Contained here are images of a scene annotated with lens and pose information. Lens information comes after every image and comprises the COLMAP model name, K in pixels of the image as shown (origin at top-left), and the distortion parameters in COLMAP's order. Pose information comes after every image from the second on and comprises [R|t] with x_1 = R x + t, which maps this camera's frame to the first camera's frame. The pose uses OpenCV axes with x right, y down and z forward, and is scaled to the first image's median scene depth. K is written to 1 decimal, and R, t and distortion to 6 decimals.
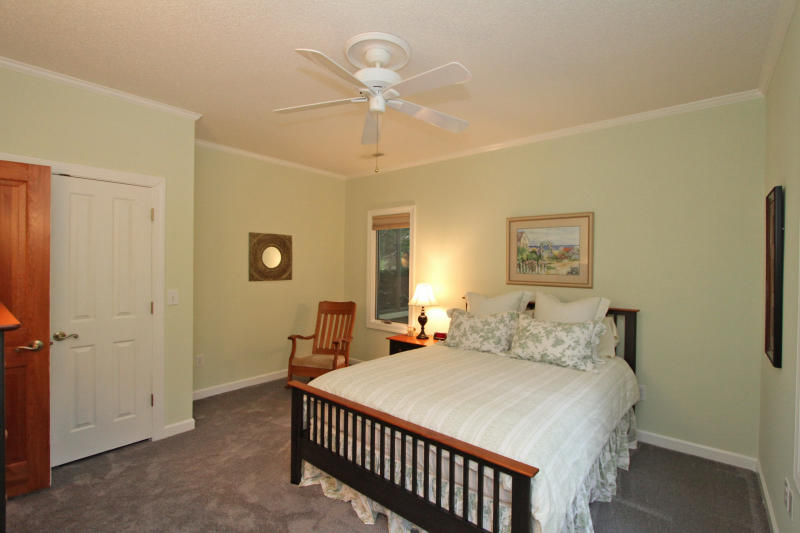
lens RADIAL K [[371.3, 0, 409.6], [0, 371.3, 266.0], [0, 0, 1]] dist [-0.014803, -0.000148]
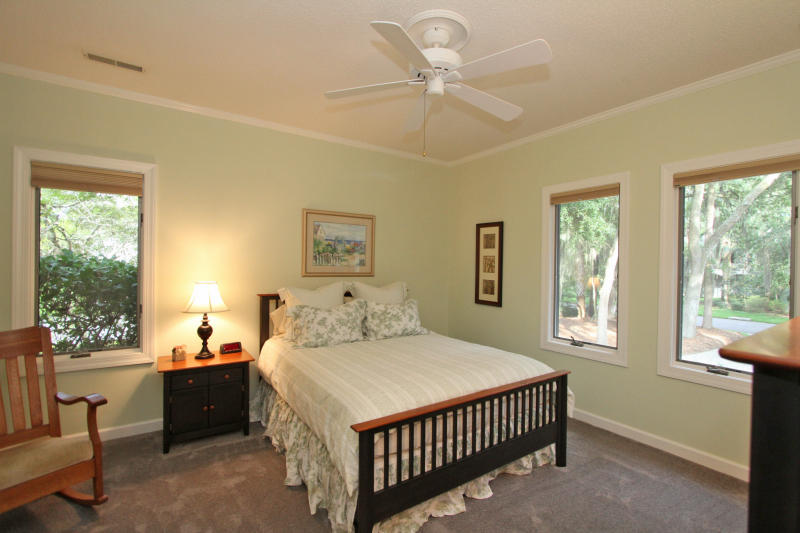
lens RADIAL K [[371.3, 0, 409.6], [0, 371.3, 266.0], [0, 0, 1]] dist [-0.014803, -0.000148]
pose [[0.271781, -0.009726, 0.962310, -0.646307], [-0.003178, 0.999934, 0.011004, 0.010264], [-0.962354, -0.006049, 0.271733, 0.504132]]
